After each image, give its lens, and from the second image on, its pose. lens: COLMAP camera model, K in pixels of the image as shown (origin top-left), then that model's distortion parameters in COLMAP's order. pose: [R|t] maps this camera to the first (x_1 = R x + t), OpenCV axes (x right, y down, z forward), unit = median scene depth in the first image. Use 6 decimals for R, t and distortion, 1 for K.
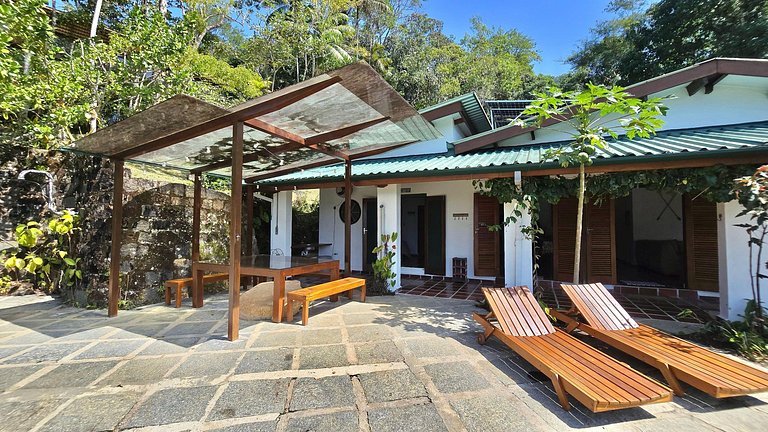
lens RADIAL K [[315.3, 0, 386.2], [0, 315.3, 213.3], [0, 0, 1]] dist [-0.001667, 0.000257]
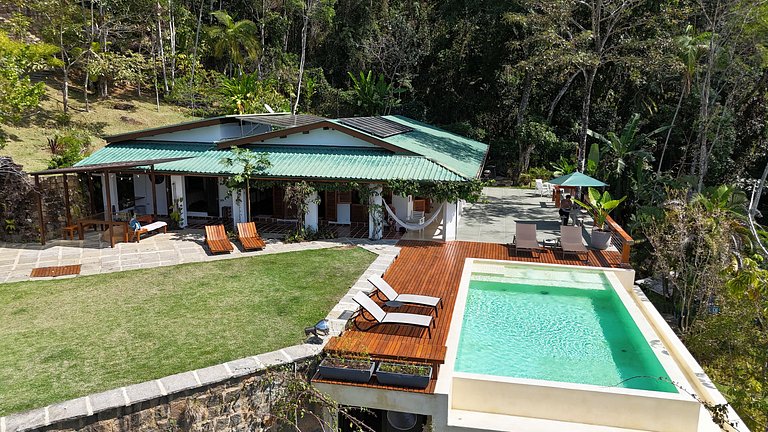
lens RADIAL K [[509.4, 0, 384.9], [0, 509.4, 220.5], [0, 0, 1]] dist [0.038678, -0.004550]
pose [[0.953682, -0.045448, 0.297364, 0.272392], [-0.026912, 0.971667, 0.234817, -0.569373], [-0.299611, -0.231944, 0.925438, -2.287978]]
